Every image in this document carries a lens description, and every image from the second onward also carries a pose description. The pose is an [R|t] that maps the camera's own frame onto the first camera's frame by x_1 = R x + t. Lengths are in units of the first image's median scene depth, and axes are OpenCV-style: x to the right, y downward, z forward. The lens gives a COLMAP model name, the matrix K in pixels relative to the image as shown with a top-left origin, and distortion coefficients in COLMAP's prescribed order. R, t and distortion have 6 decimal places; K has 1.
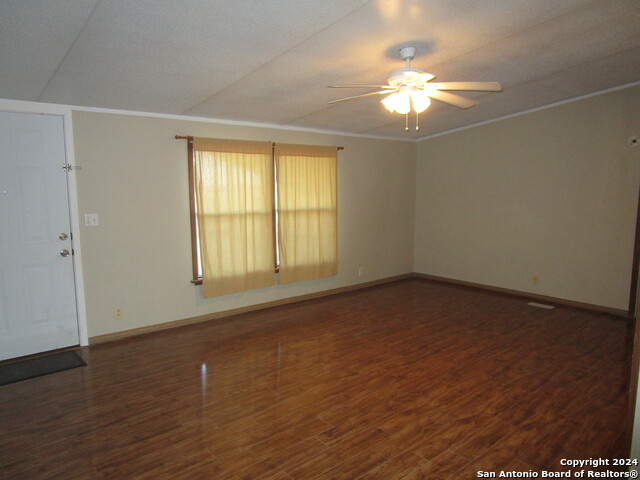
lens RADIAL K [[458.5, 0, 319.6], [0, 458.5, 237.4], [0, 0, 1]] dist [-0.032279, 0.003777]
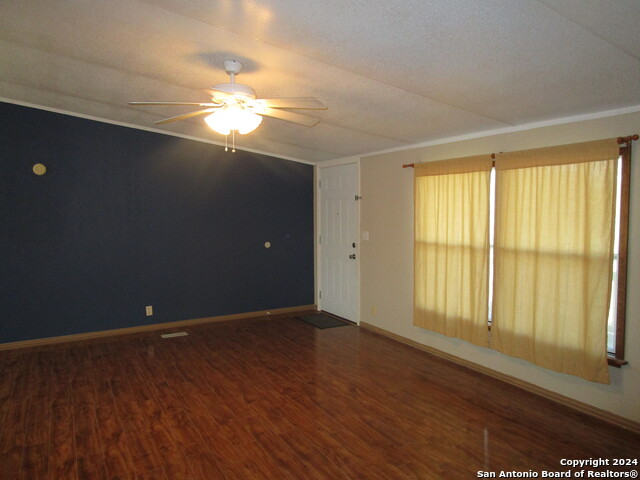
lens RADIAL K [[458.5, 0, 319.2], [0, 458.5, 244.1], [0, 0, 1]] dist [-0.032279, 0.003777]
pose [[-0.196869, 0.081812, -0.977010, 1.041929], [-0.104578, 0.989075, 0.103895, -0.170652], [0.974836, 0.122627, -0.186163, 1.357956]]
